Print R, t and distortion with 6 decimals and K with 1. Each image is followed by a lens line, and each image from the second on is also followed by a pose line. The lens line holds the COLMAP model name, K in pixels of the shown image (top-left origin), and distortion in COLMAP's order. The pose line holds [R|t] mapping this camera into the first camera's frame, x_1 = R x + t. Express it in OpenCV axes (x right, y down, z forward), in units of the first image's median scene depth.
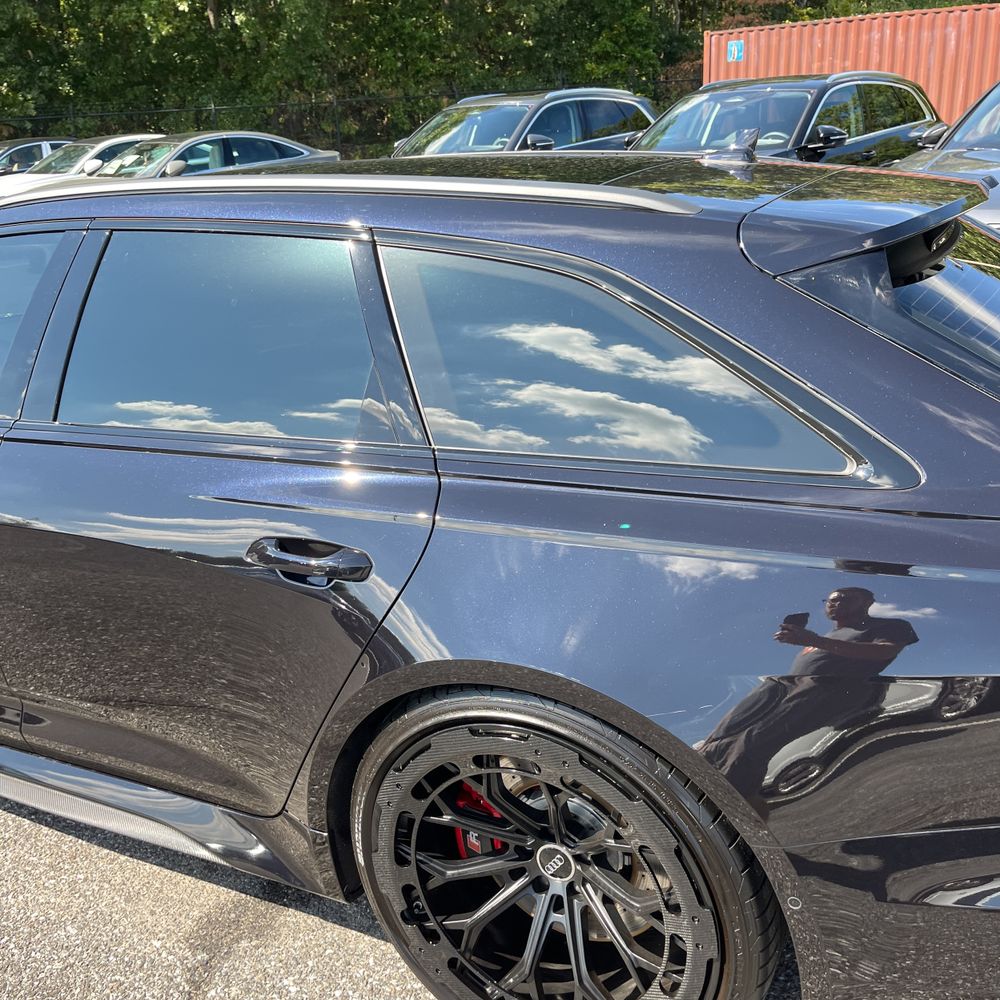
lens RADIAL K [[1034.3, 0, 491.6], [0, 1034.3, 506.3], [0, 0, 1]] dist [-0.002053, 0.000000]
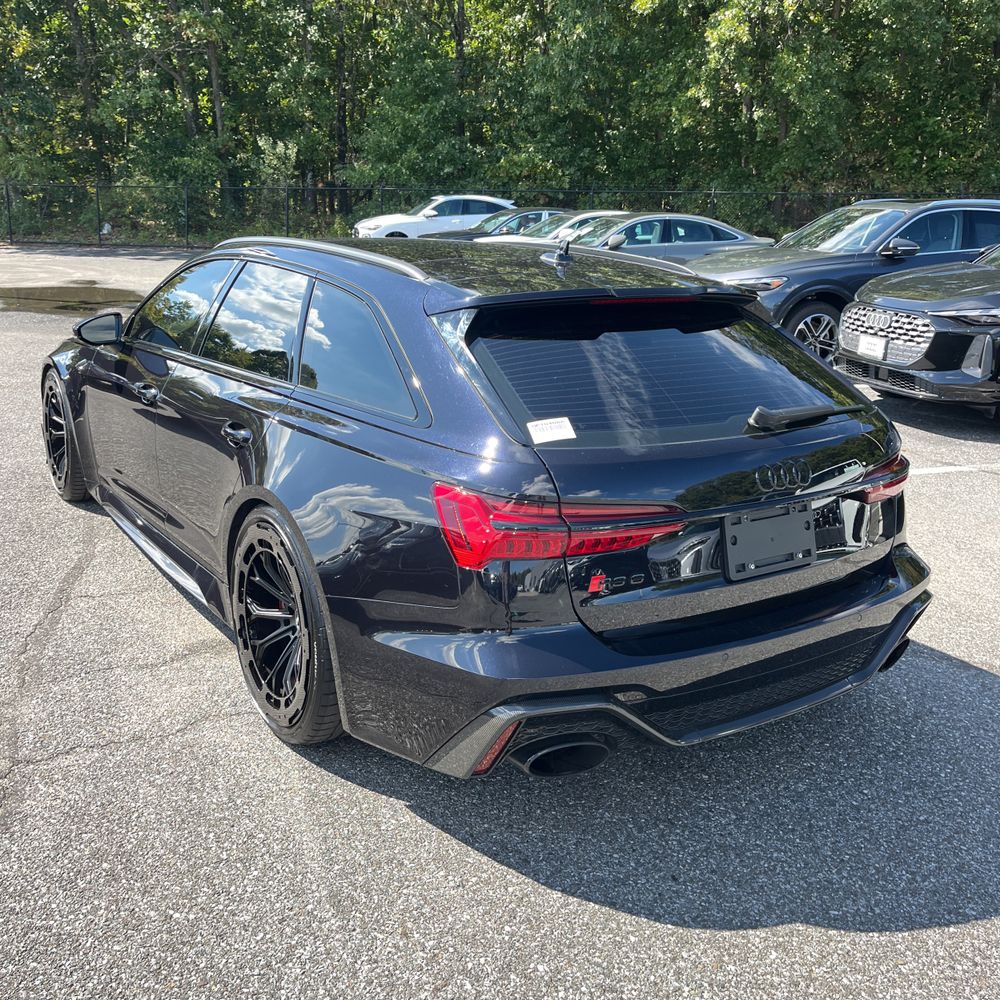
lens RADIAL K [[1034.3, 0, 468.3], [0, 1034.3, 497.0], [0, 0, 1]] dist [-0.002053, 0.000000]
pose [[0.851971, 0.204807, -0.481872, 0.103392], [-0.241363, 0.970329, -0.014327, 0.008375], [0.464640, 0.128512, 0.876125, -0.042842]]
